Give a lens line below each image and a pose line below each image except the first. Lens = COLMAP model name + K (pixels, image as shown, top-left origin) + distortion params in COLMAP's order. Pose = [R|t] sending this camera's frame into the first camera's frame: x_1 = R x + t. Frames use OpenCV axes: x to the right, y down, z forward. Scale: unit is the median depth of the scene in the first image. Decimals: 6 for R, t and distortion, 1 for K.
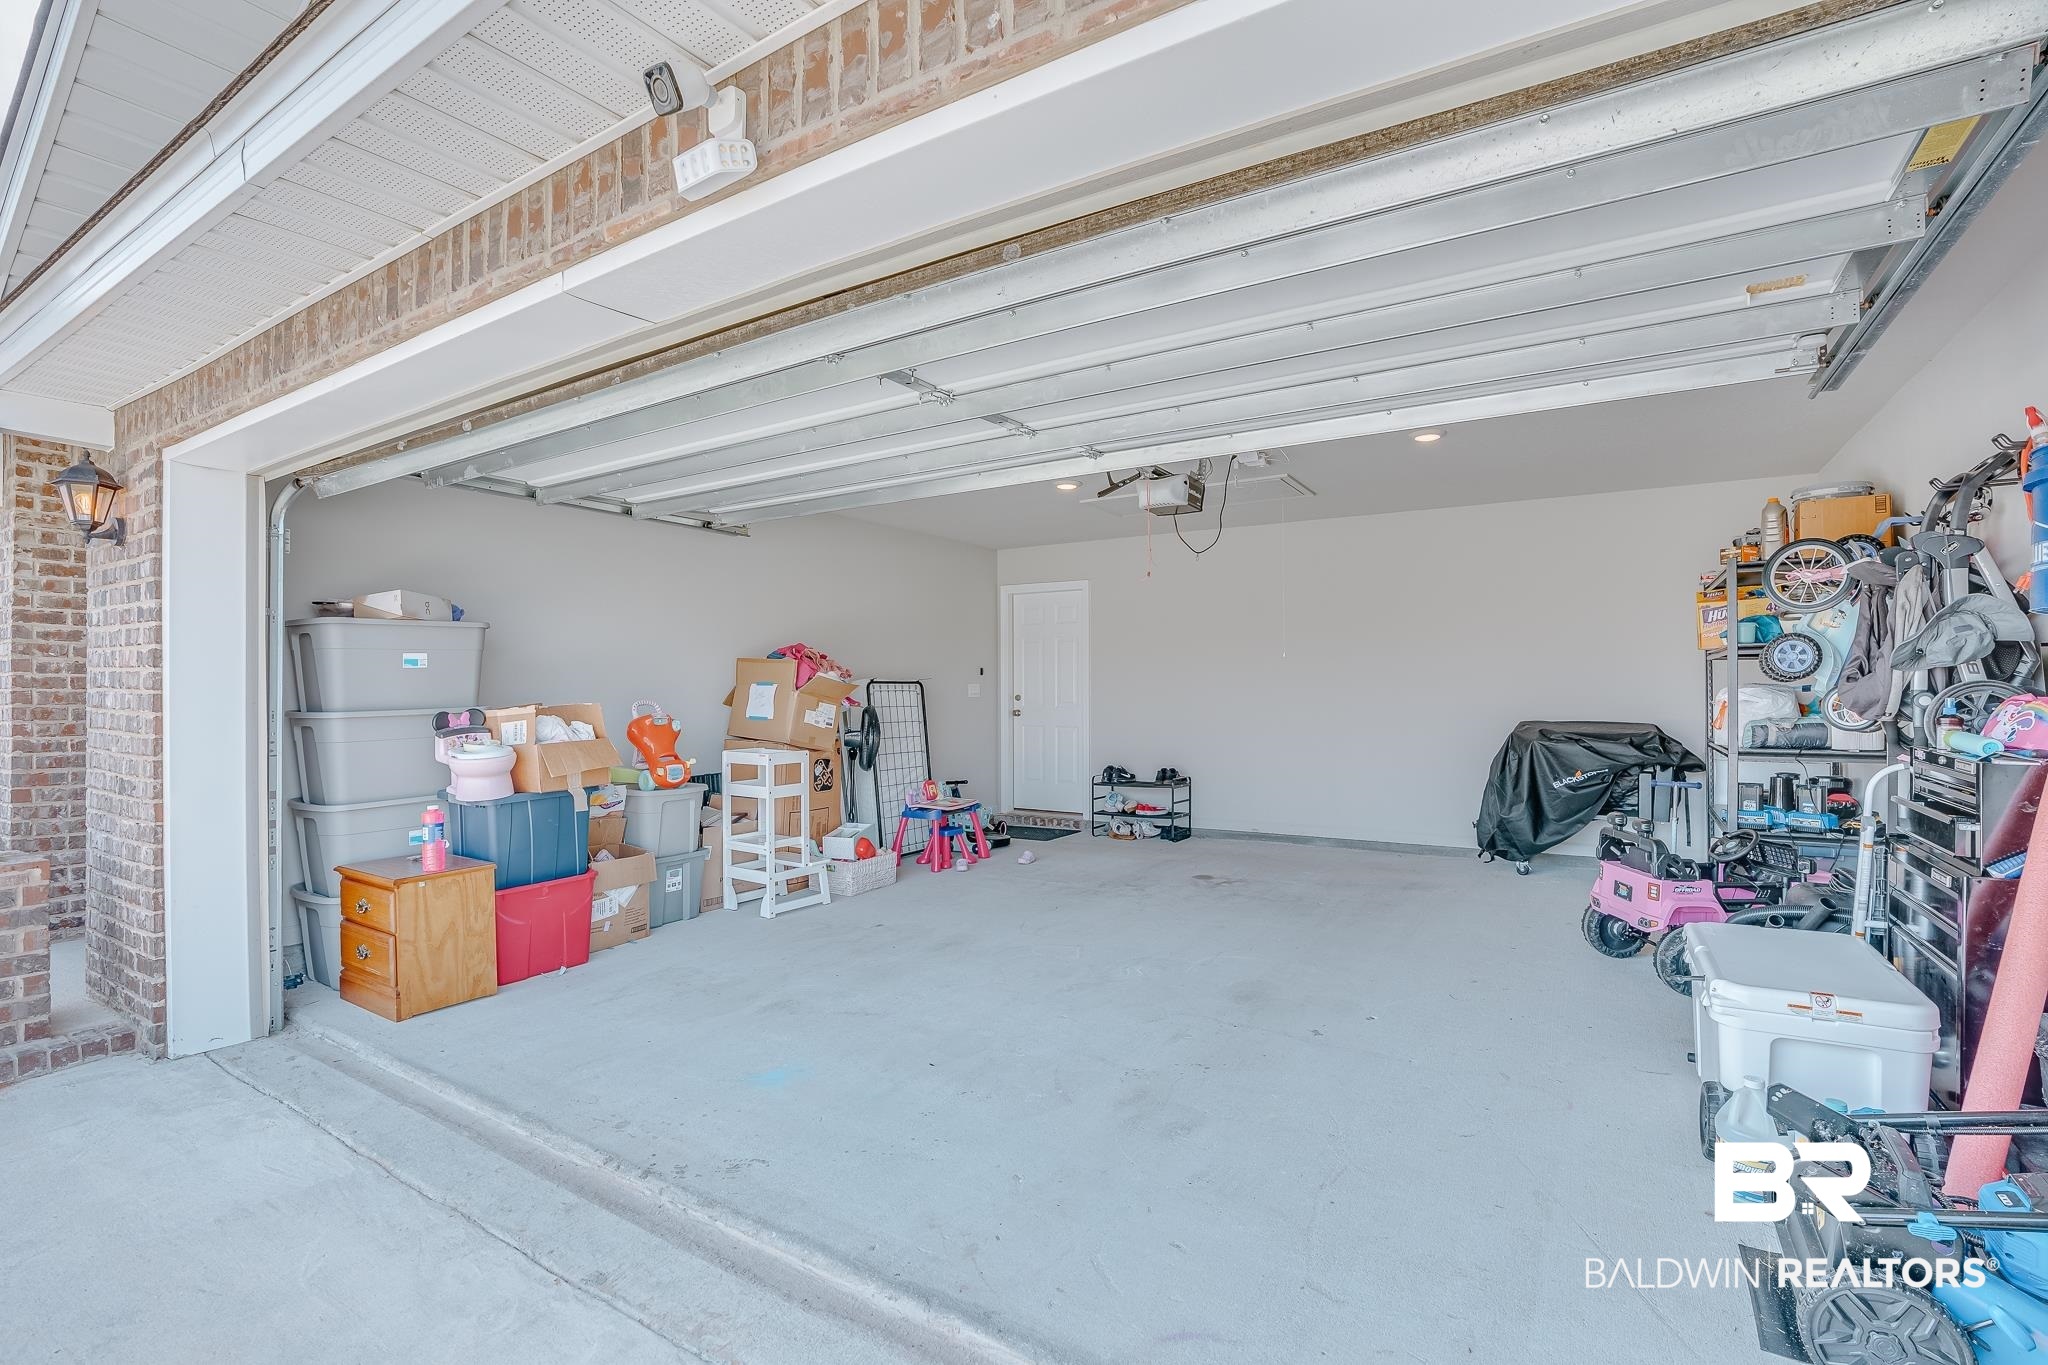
lens RADIAL K [[928.1, 0, 1020.6], [0, 928.1, 685.8], [0, 0, 1]] dist [-0.050792, 0.006045]
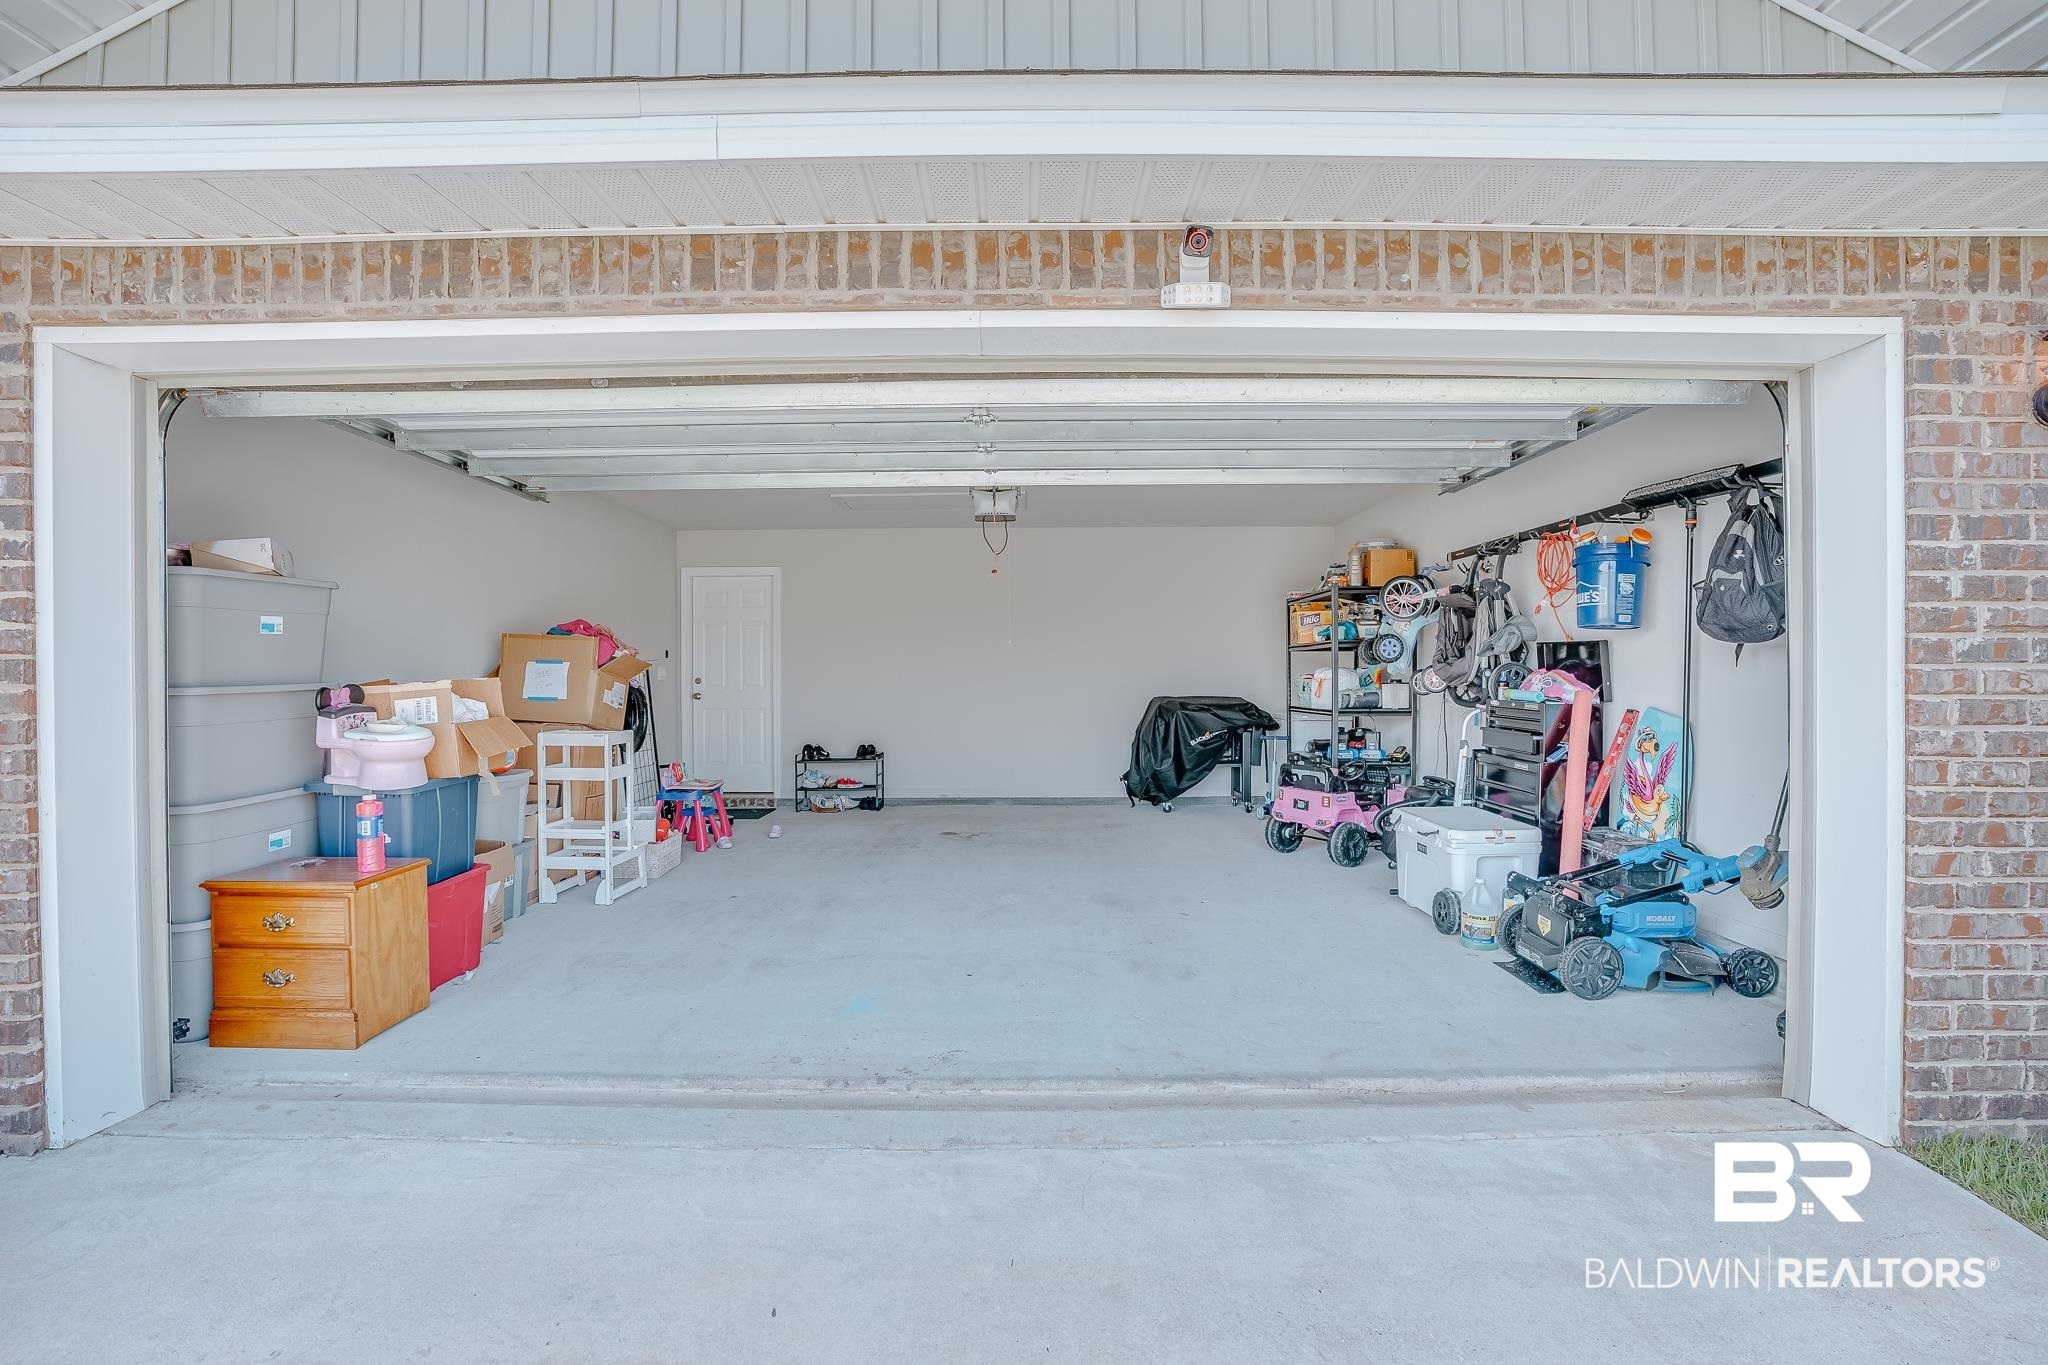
lens RADIAL K [[928.1, 0, 1017.8], [0, 928.1, 686.3], [0, 0, 1]] dist [-0.050792, 0.006045]
pose [[0.848383, -0.003158, 0.529374, -0.543195], [-0.002397, 0.999949, 0.009806, 0.018424], [-0.529378, -0.009588, 0.848332, -0.042643]]
